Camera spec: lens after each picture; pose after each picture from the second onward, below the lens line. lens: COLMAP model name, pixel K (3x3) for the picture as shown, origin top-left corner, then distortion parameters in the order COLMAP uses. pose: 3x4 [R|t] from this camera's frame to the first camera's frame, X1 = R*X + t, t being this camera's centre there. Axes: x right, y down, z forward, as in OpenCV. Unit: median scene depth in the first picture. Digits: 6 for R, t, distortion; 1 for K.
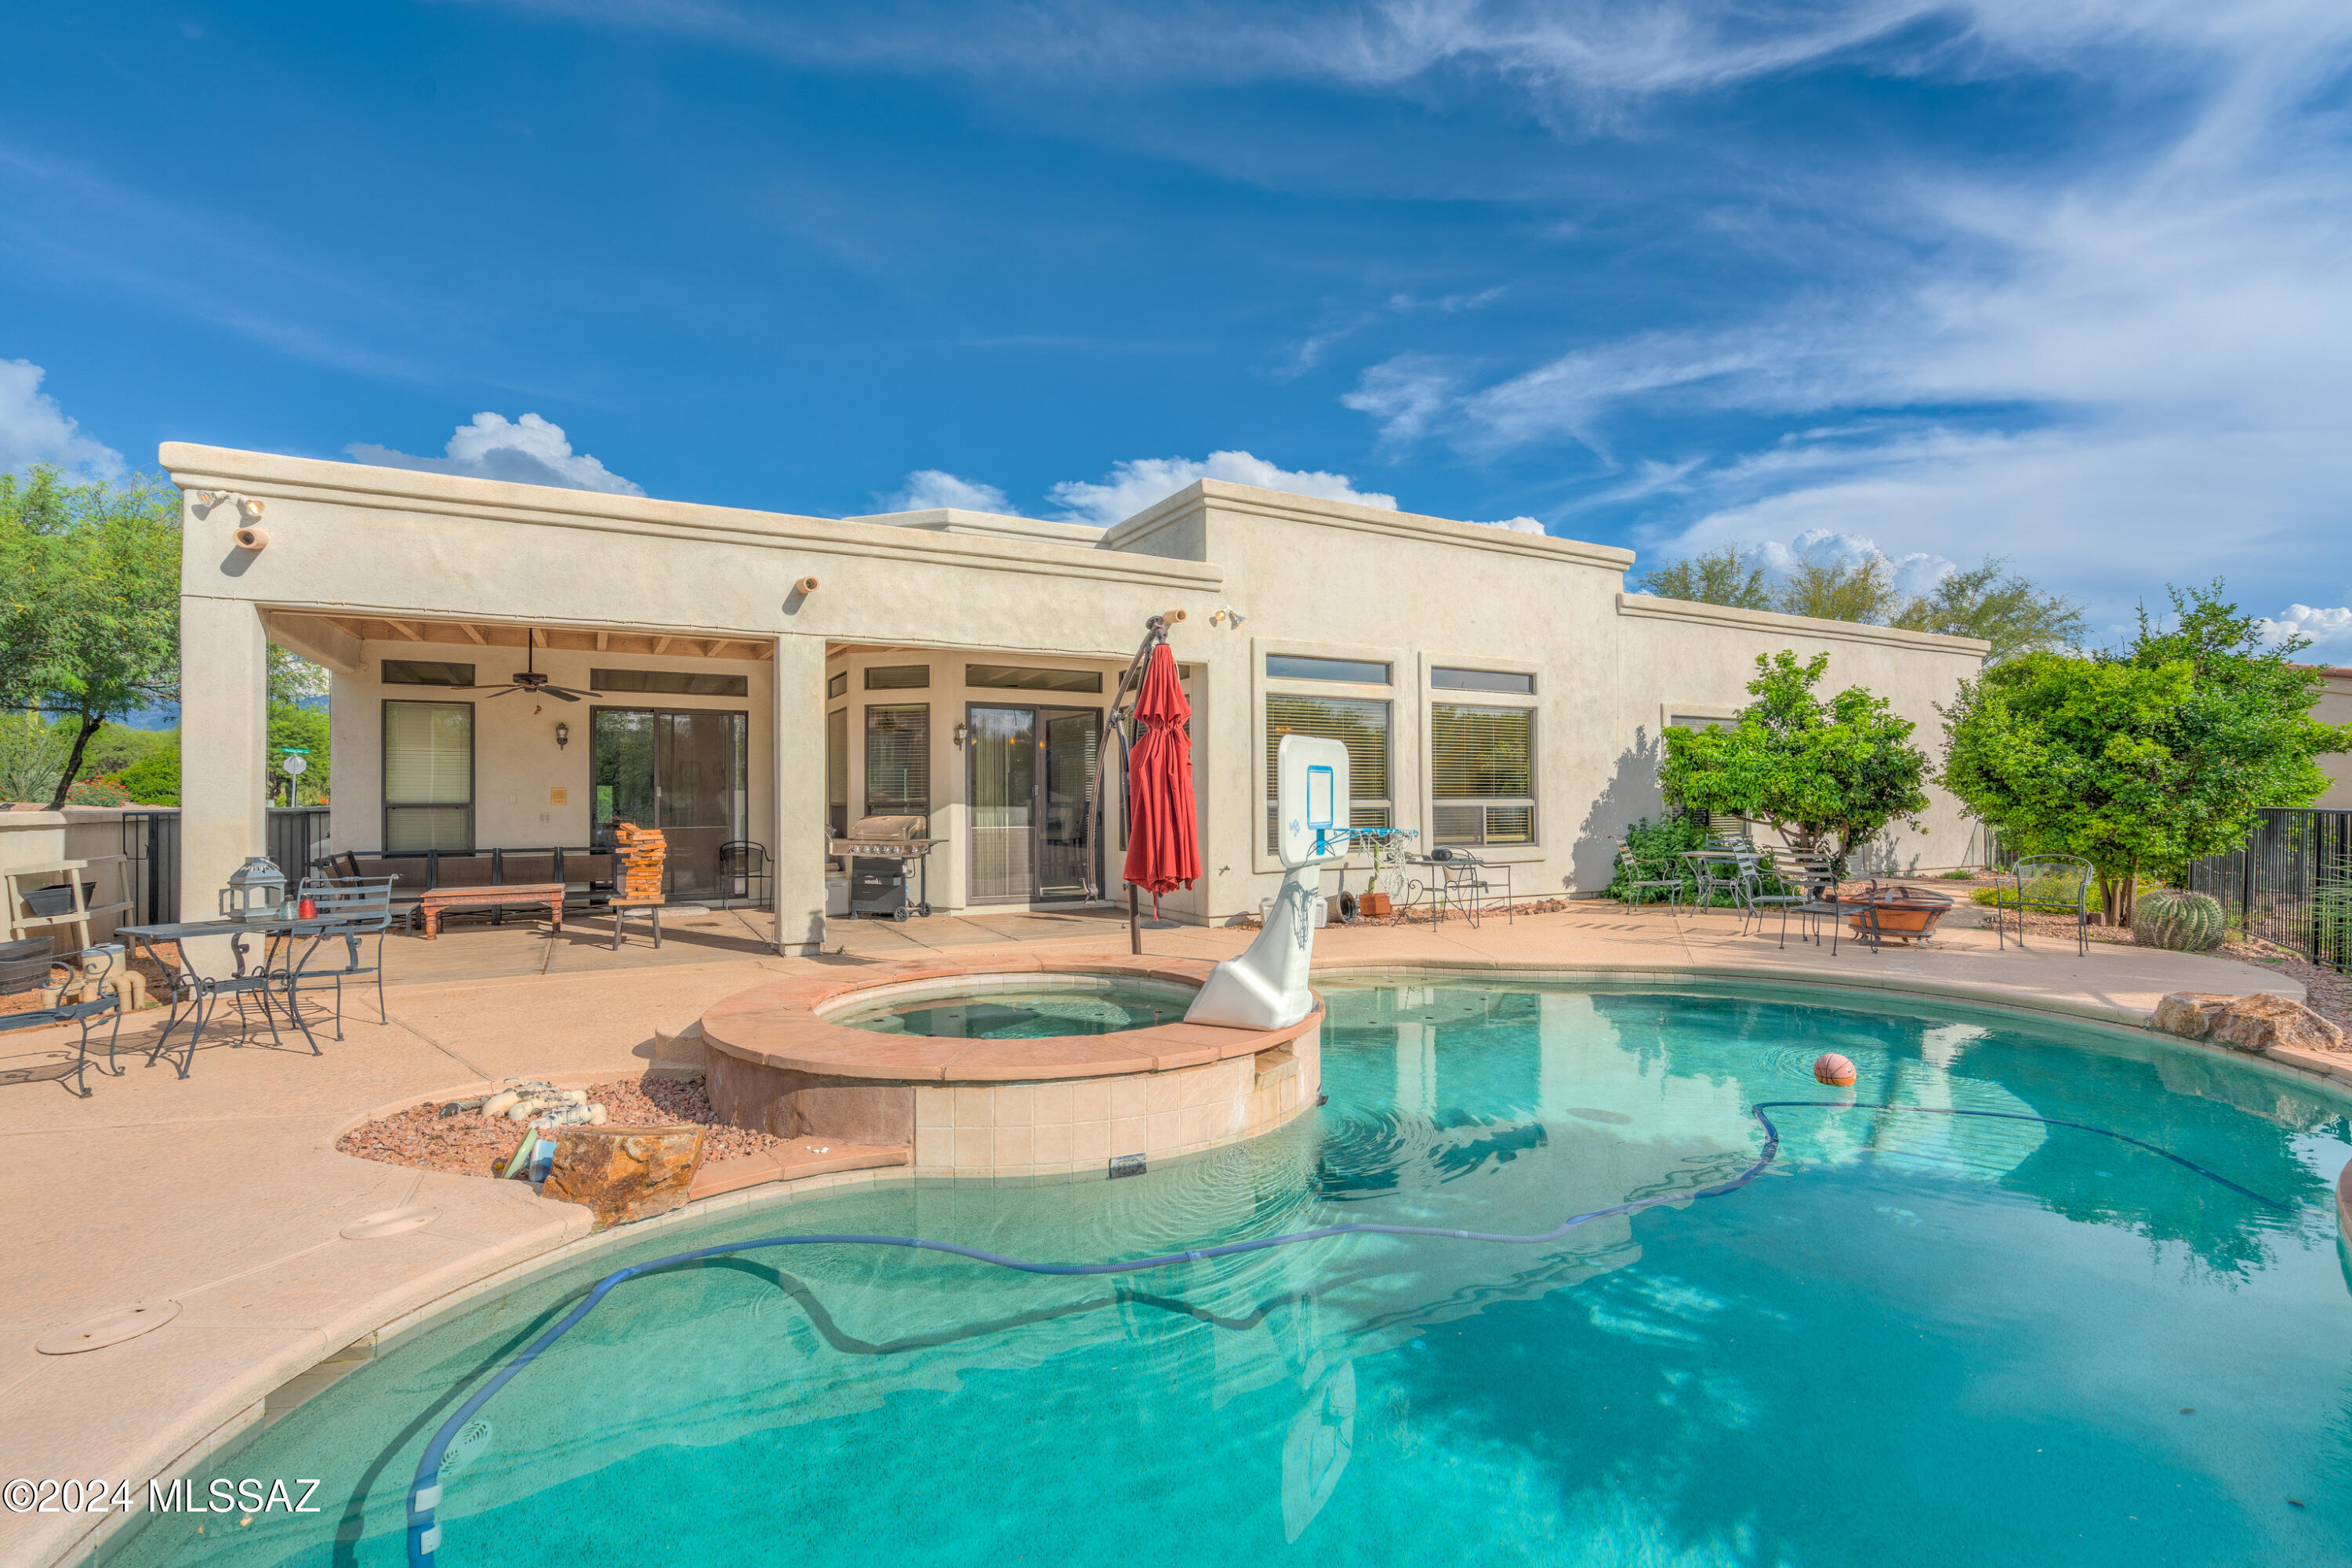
lens RADIAL K [[1080.4, 0, 1169.7], [0, 1080.4, 792.2], [0, 0, 1]] dist [-0.012384, 0.001629]
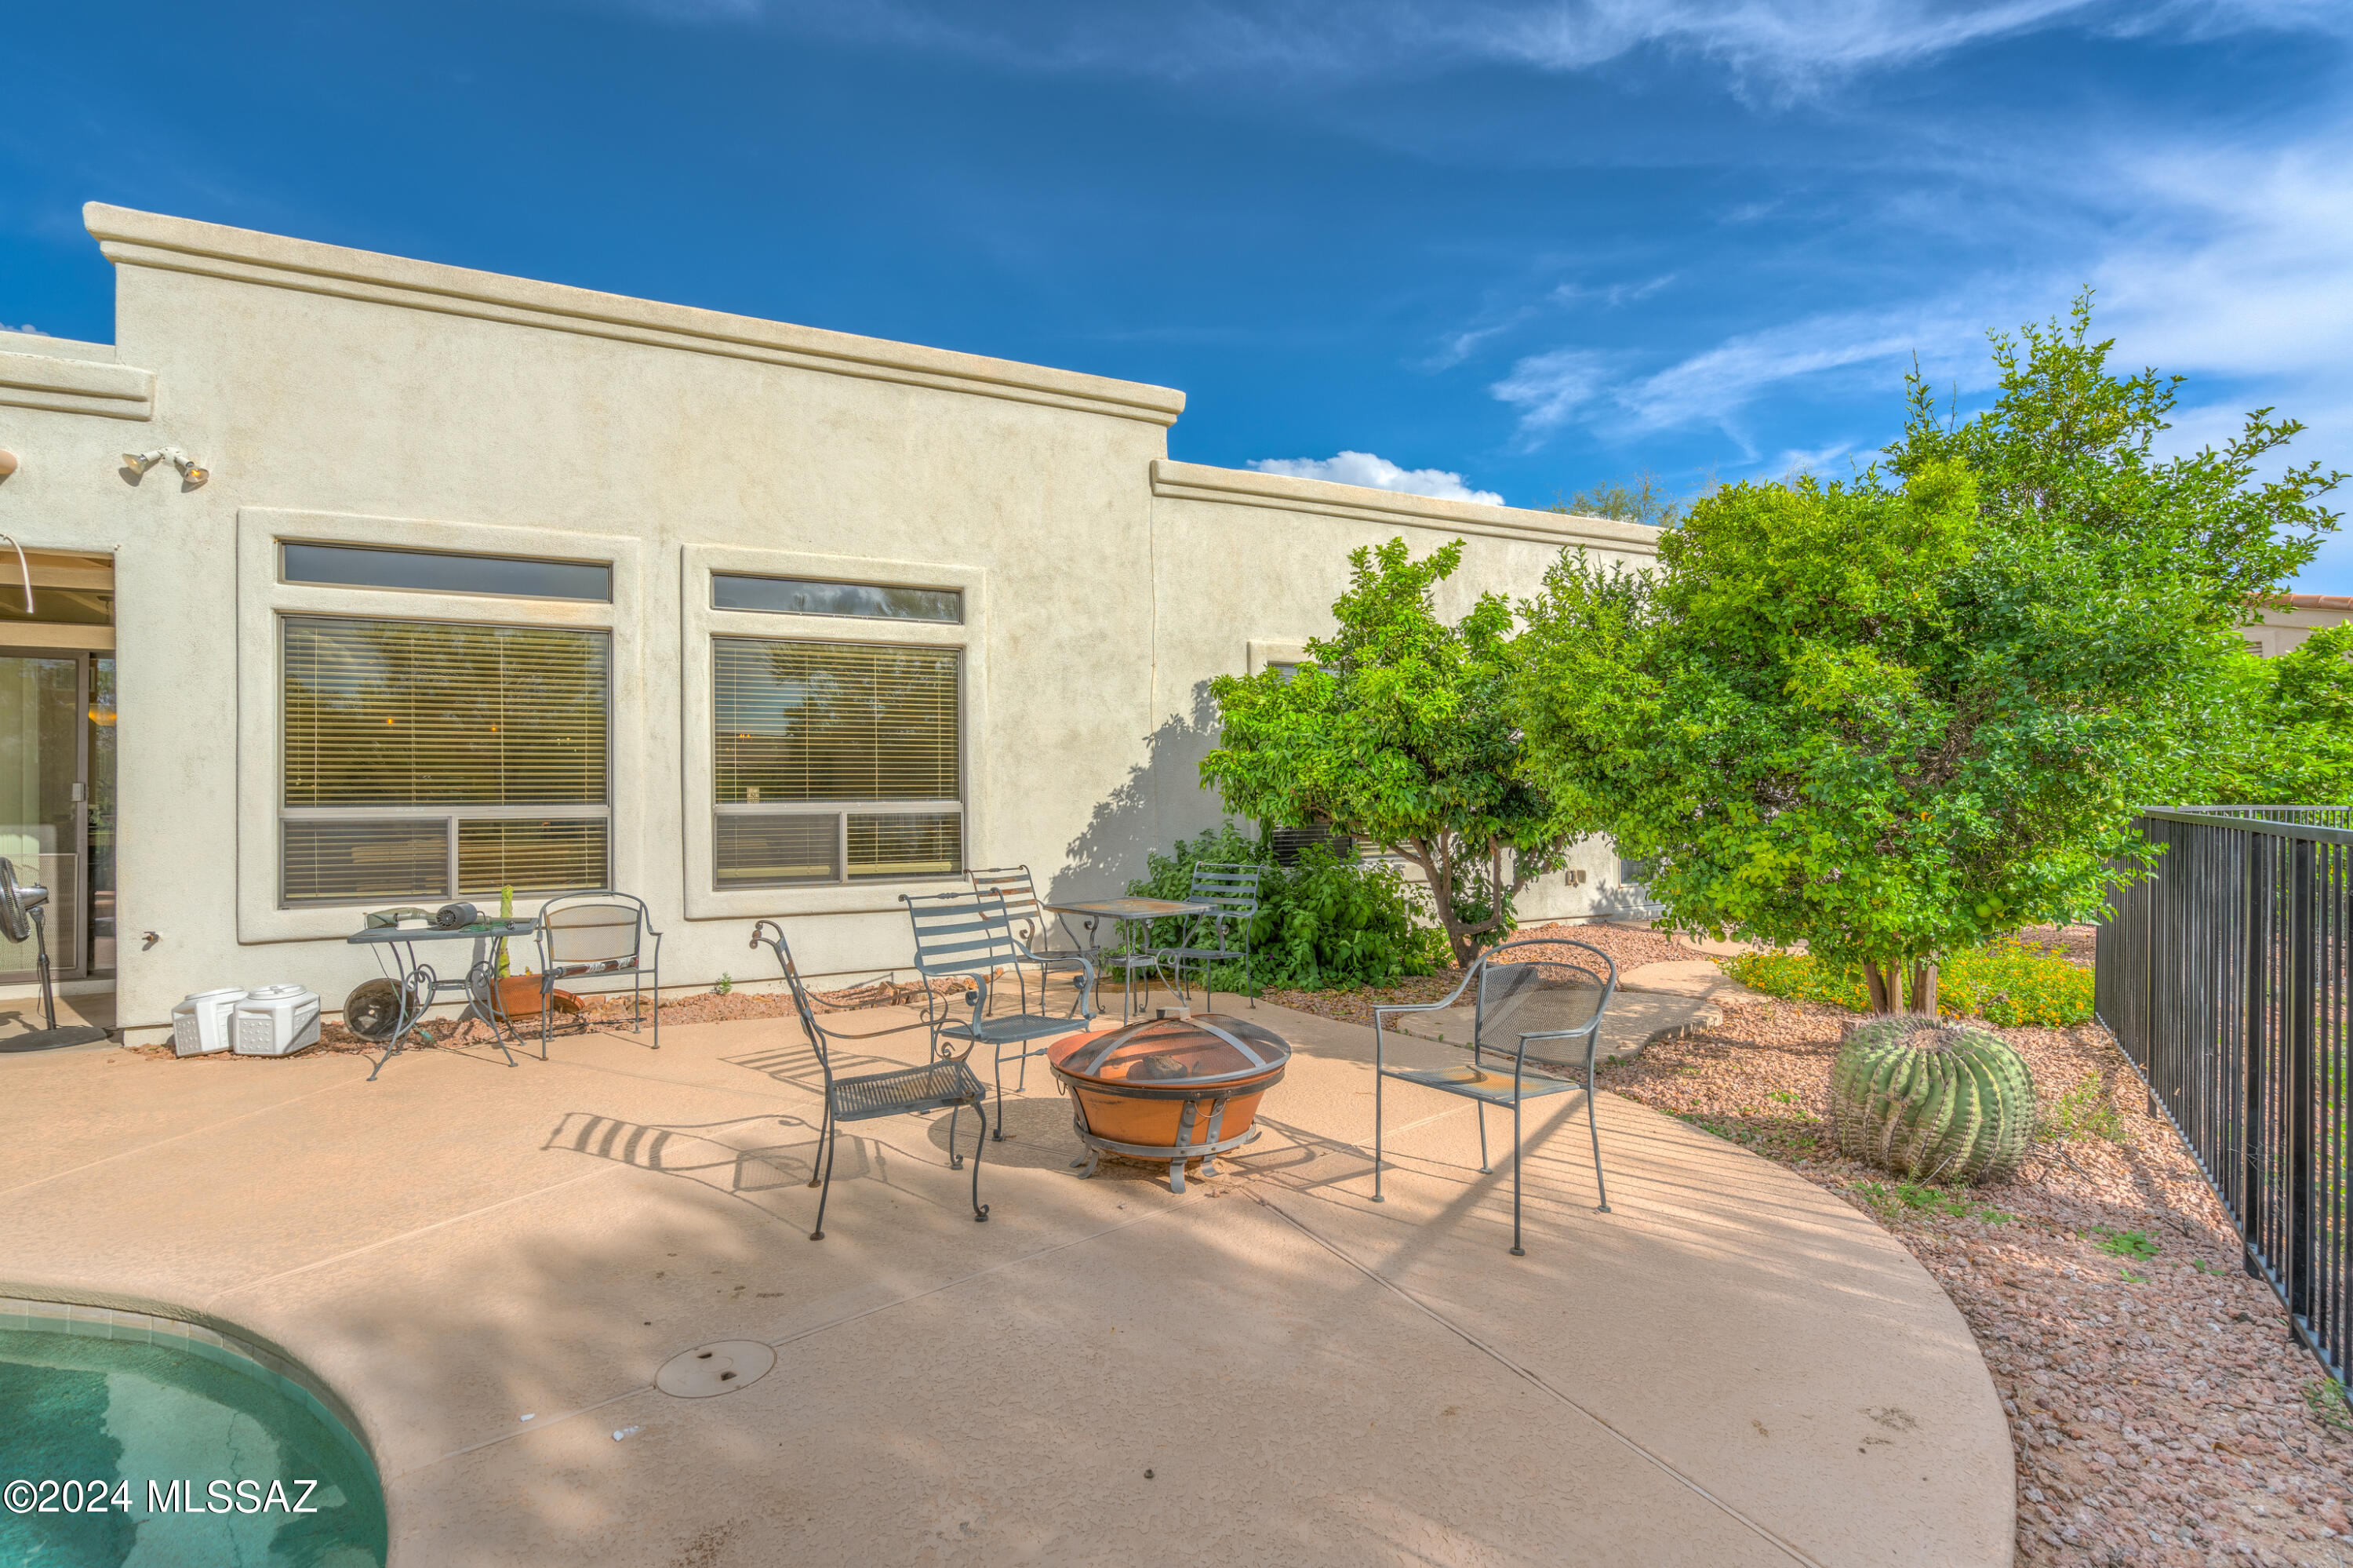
lens RADIAL K [[1080.9, 0, 1185.5], [0, 1080.9, 792.2], [0, 0, 1]] dist [-0.012384, 0.001629]
pose [[0.998431, -0.007813, -0.055451, 0.507833], [0.007797, 0.999969, -0.000495, 0.002759], [0.055453, 0.000062, 0.998461, 0.430527]]
